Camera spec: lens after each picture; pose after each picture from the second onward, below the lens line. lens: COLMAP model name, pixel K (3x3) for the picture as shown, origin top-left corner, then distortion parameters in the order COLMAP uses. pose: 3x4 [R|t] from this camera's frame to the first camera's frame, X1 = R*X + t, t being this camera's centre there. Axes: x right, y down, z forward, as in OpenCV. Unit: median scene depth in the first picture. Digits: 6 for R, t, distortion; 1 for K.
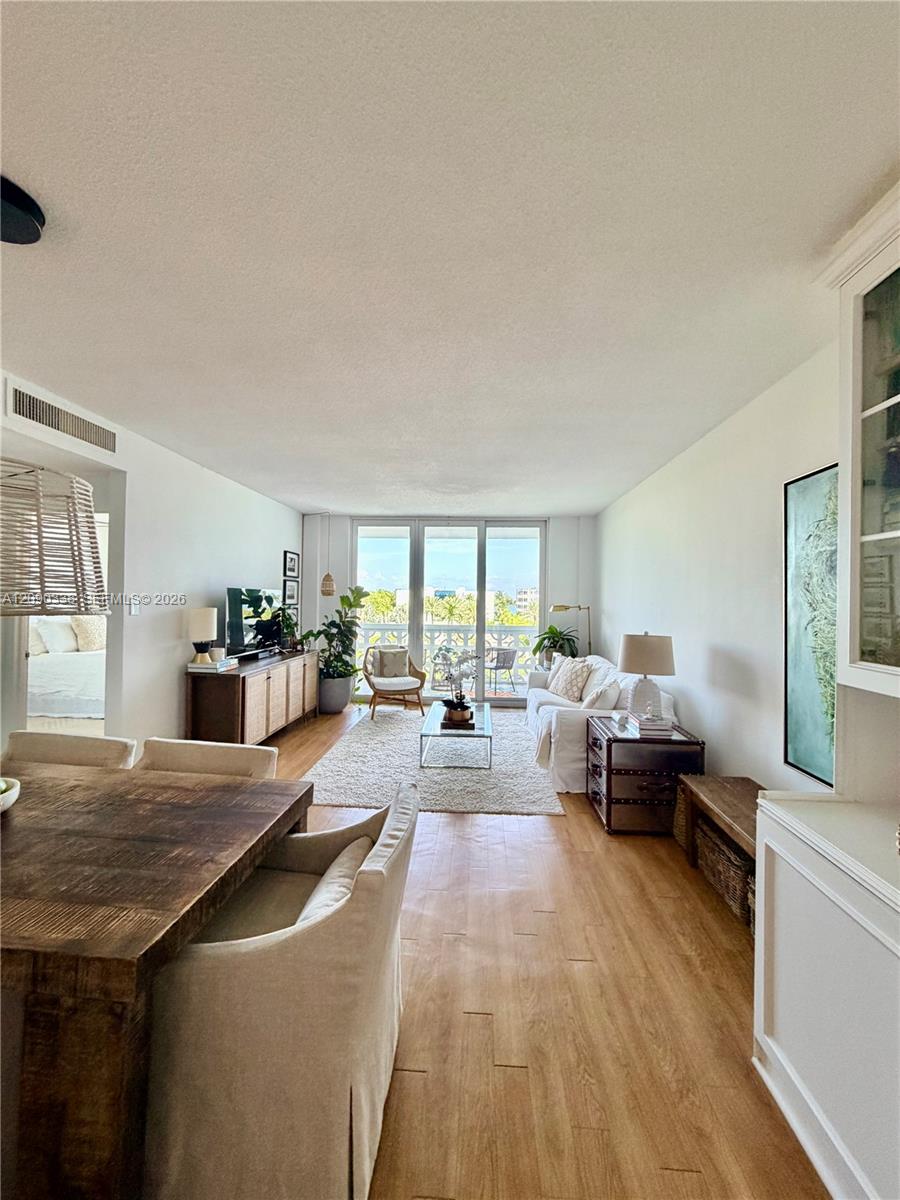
lens RADIAL K [[476.6, 0, 448.7], [0, 476.6, 598.0], [0, 0, 1]] dist [-0.001433, 0.000878]
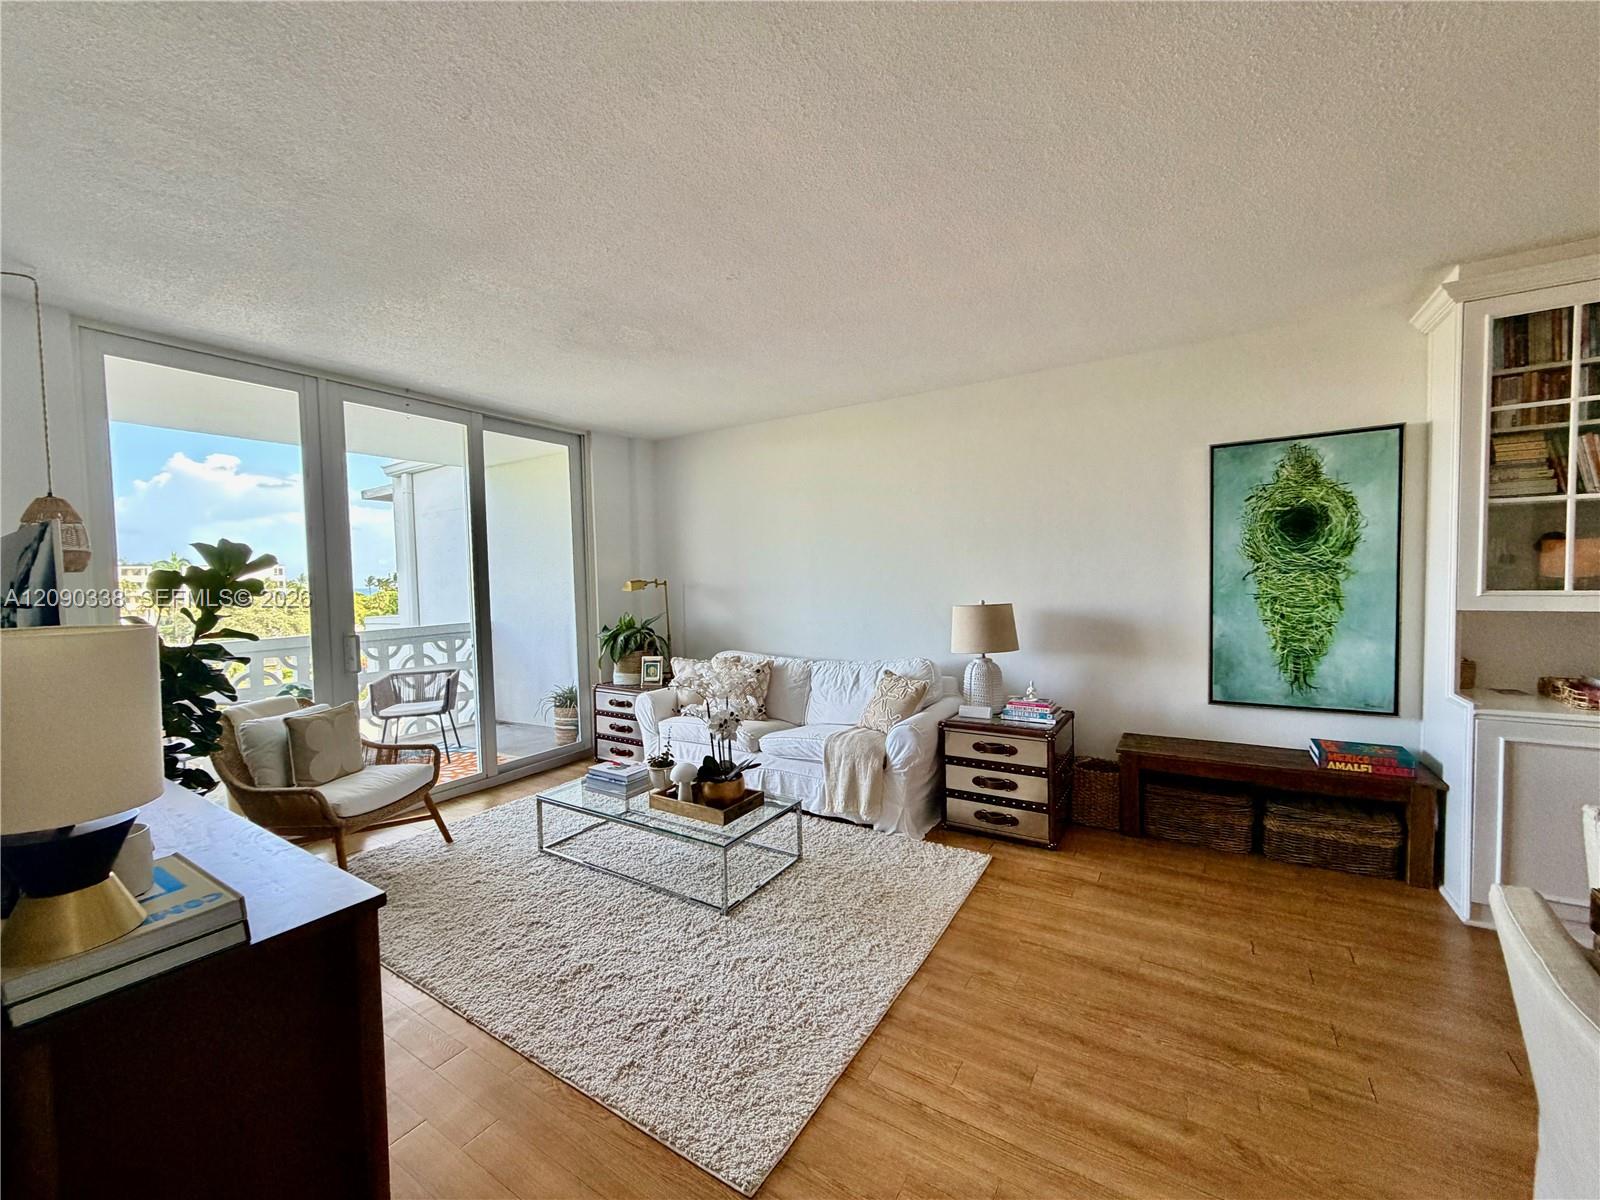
lens RADIAL K [[635.5, 0, 795.6], [0, 635.5, 602.0], [0, 0, 1]] dist [-0.001433, 0.000878]
pose [[0.475364, -0.059482, 0.877776, -0.595522], [0.024363, 0.998219, 0.054450, 0.005928], [-0.879452, -0.004499, 0.475967, 0.661819]]
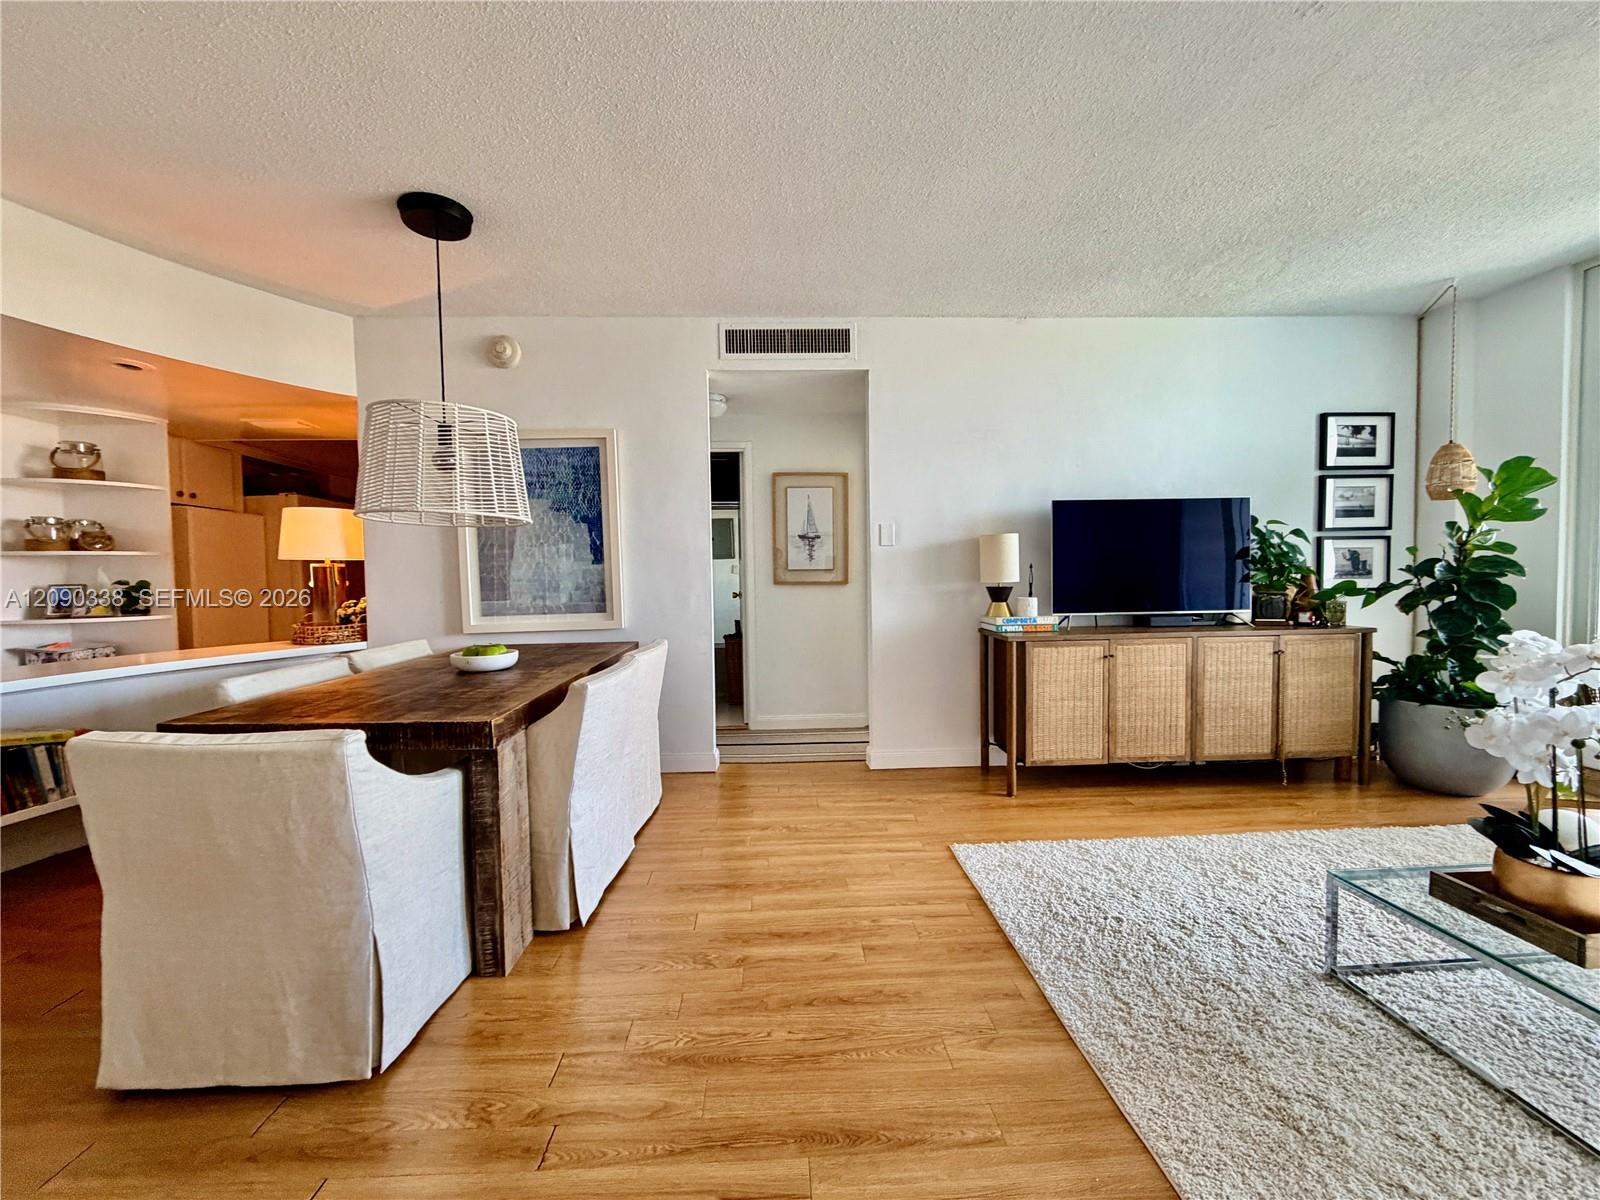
lens RADIAL K [[635.5, 0, 793.3], [0, 635.5, 602.8], [0, 0, 1]] dist [-0.001433, 0.000878]
pose [[0.107239, 0.024090, -0.993941, 0.339171], [0.023161, 0.999375, 0.026720, 0.086439], [0.993963, -0.025886, 0.106614, 0.626152]]
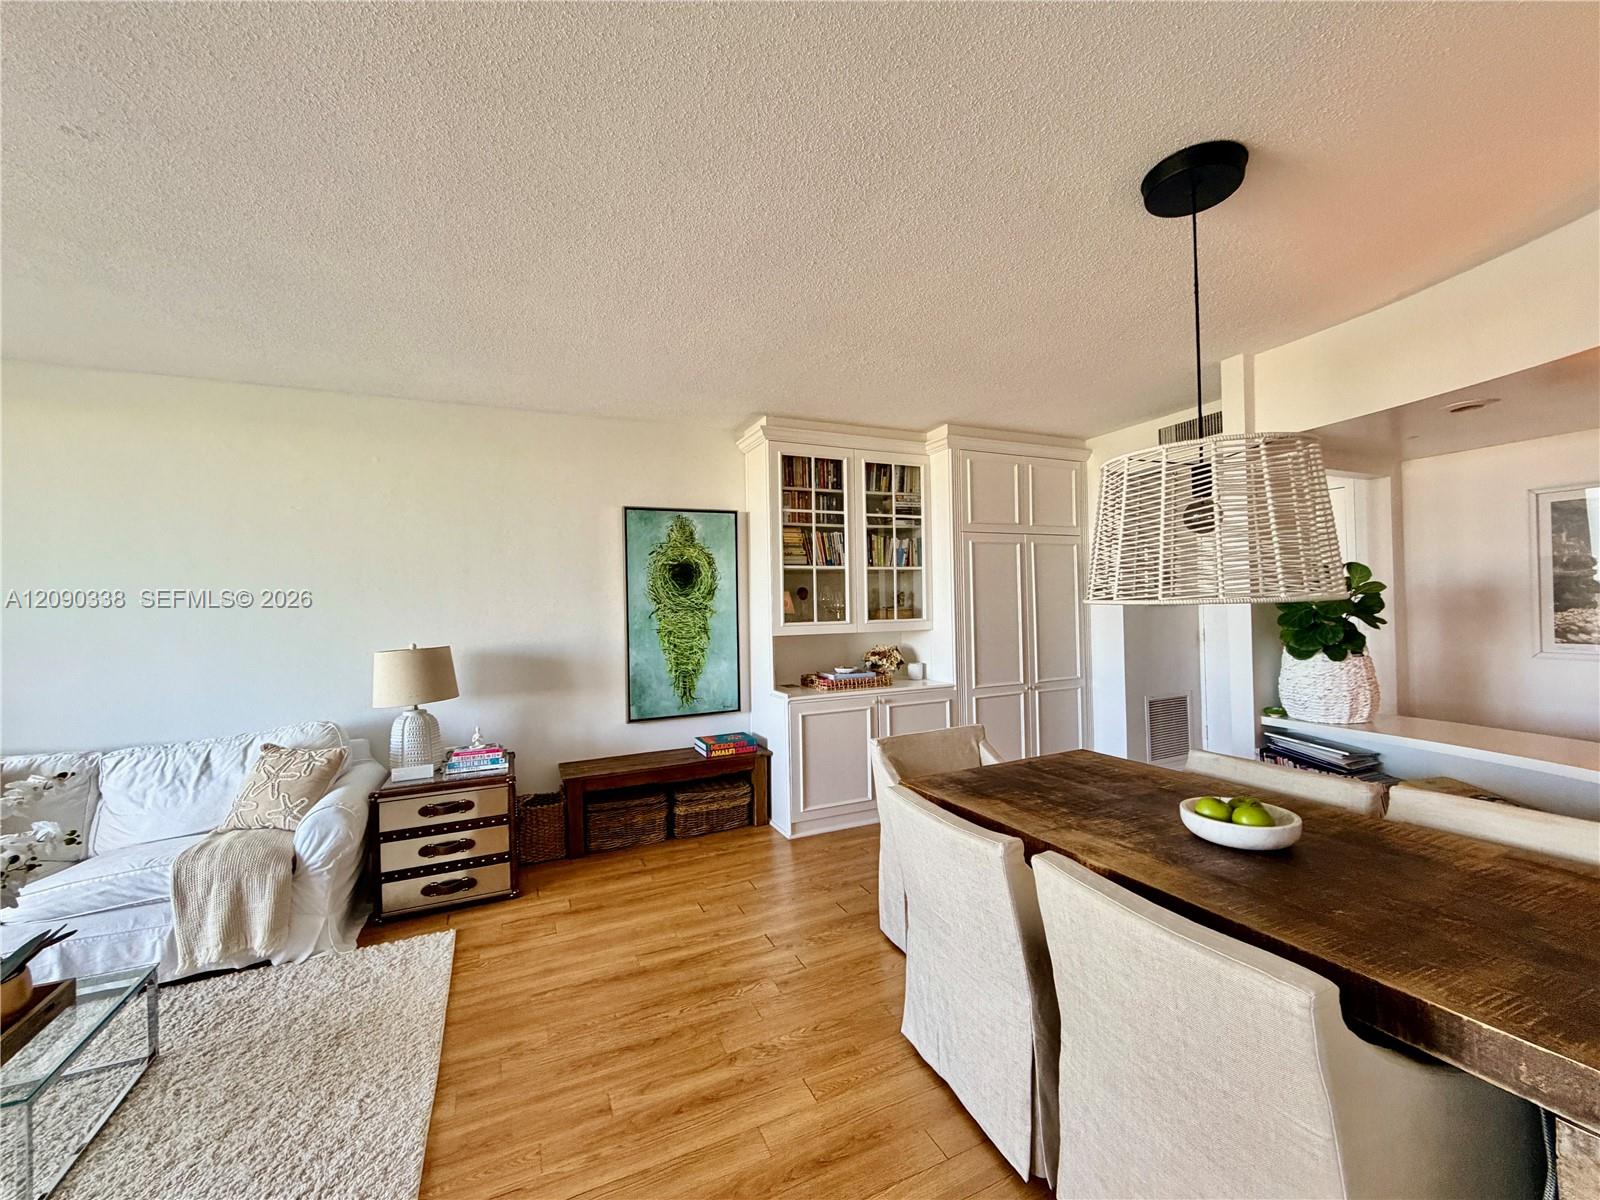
lens RADIAL K [[635.5, 0, 796.8], [0, 635.5, 601.3], [0, 0, 1]] dist [-0.001433, 0.000878]
pose [[-0.476805, 0.001528, 0.879008, -0.604495], [0.011082, 0.999929, 0.004273, 0.007729], [-0.878939, 0.011778, -0.476788, 0.821571]]
